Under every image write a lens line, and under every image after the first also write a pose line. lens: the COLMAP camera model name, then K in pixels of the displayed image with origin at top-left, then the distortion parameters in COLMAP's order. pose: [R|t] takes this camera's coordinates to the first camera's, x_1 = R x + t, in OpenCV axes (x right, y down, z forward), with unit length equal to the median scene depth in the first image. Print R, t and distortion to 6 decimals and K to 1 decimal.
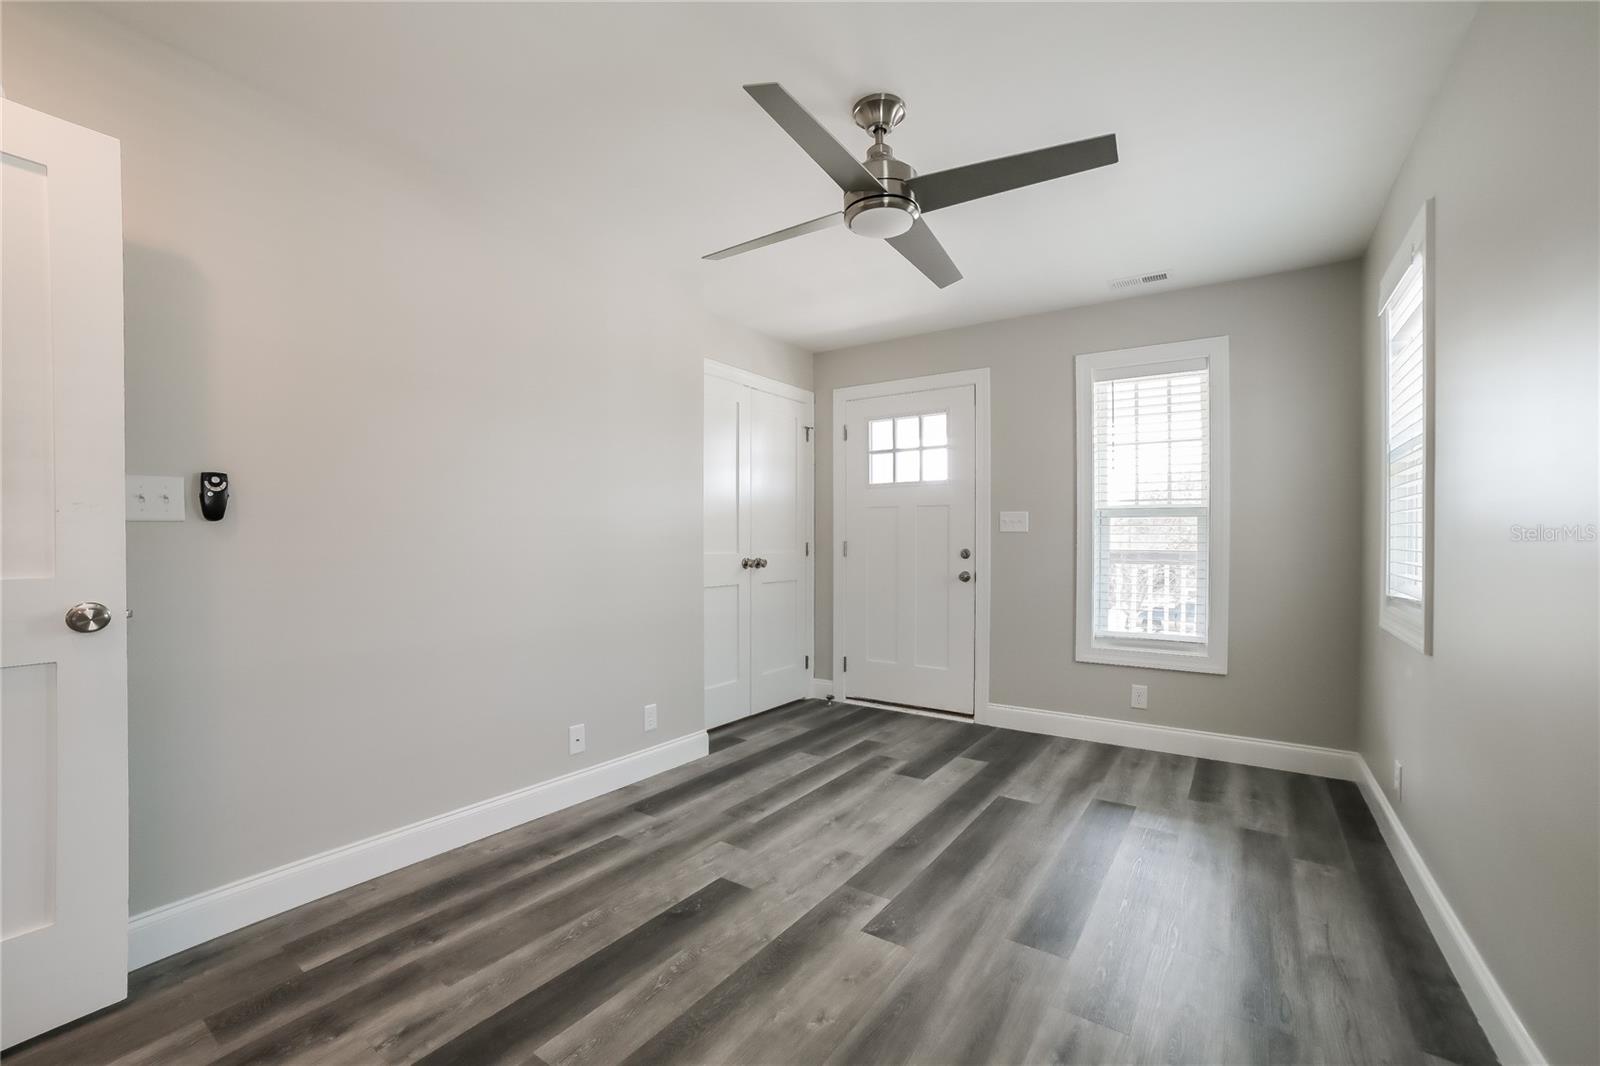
lens RADIAL K [[680.2, 0, 803.0], [0, 680.2, 533.1], [0, 0, 1]] dist [-0.017979, 0.001962]
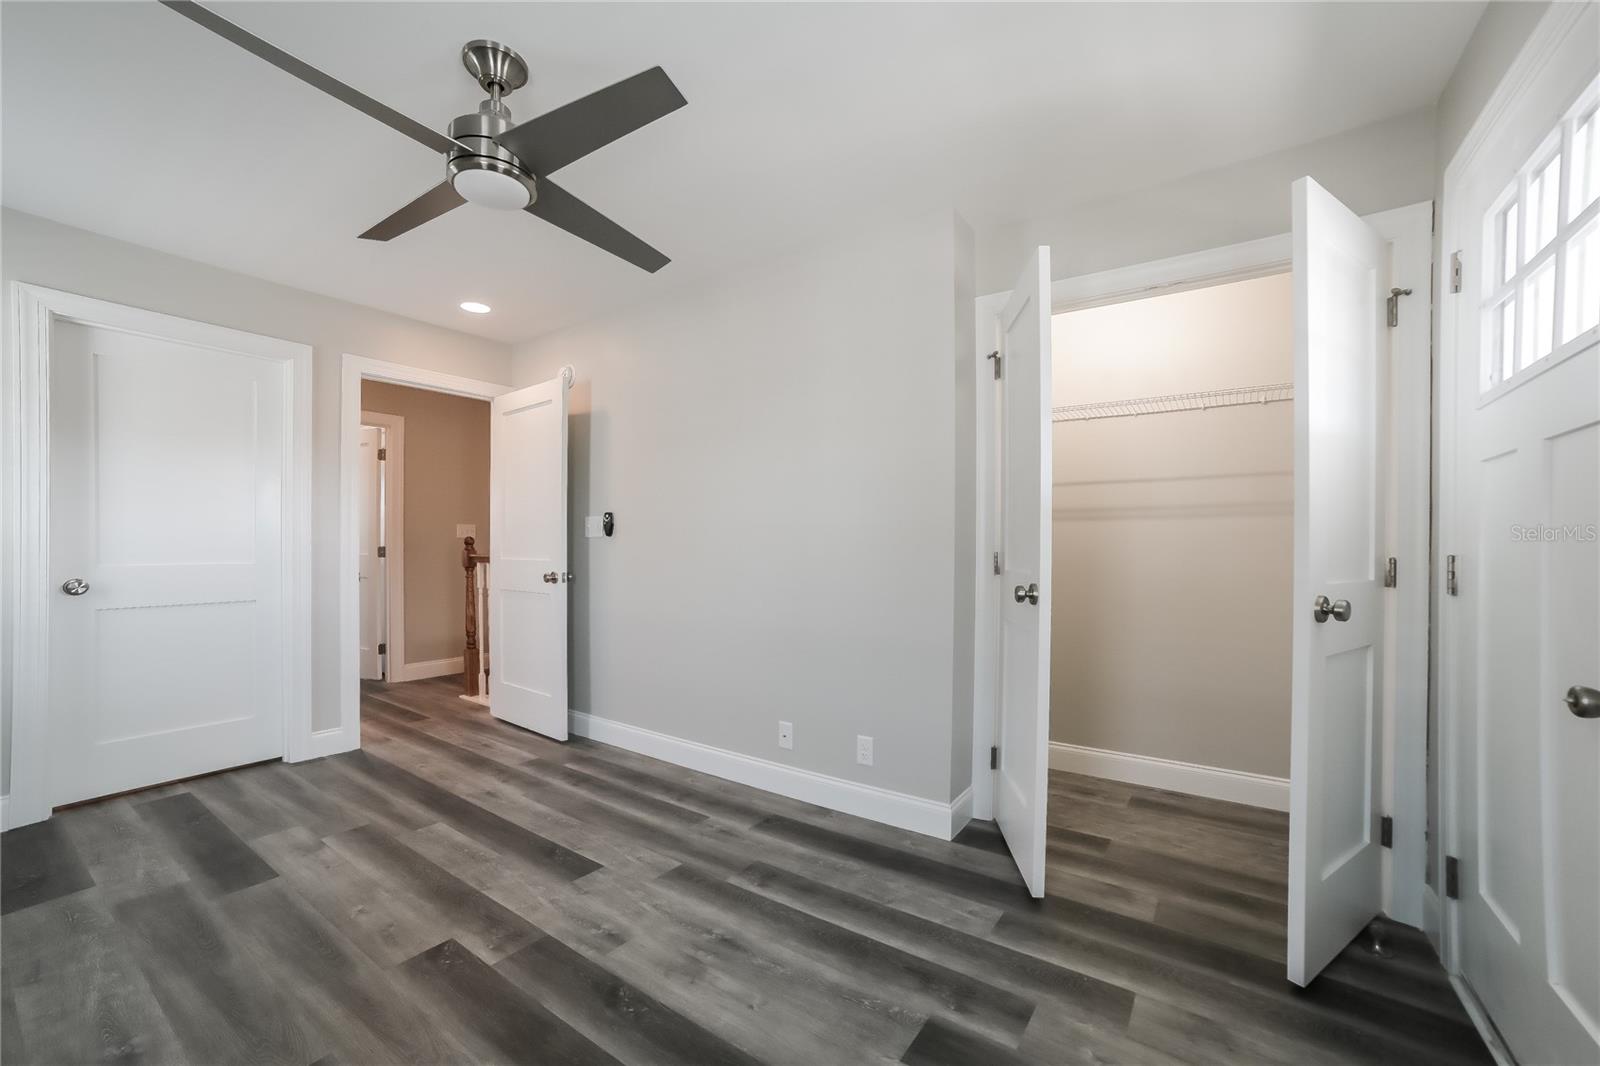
lens RADIAL K [[680.2, 0, 811.1], [0, 680.2, 570.5], [0, 0, 1]] dist [-0.017979, 0.001962]
pose [[-0.062992, 0.002092, -0.998012, 0.797902], [0.003850, 0.999991, 0.001853, 0.058438], [0.998007, -0.003726, -0.063000, 1.256077]]
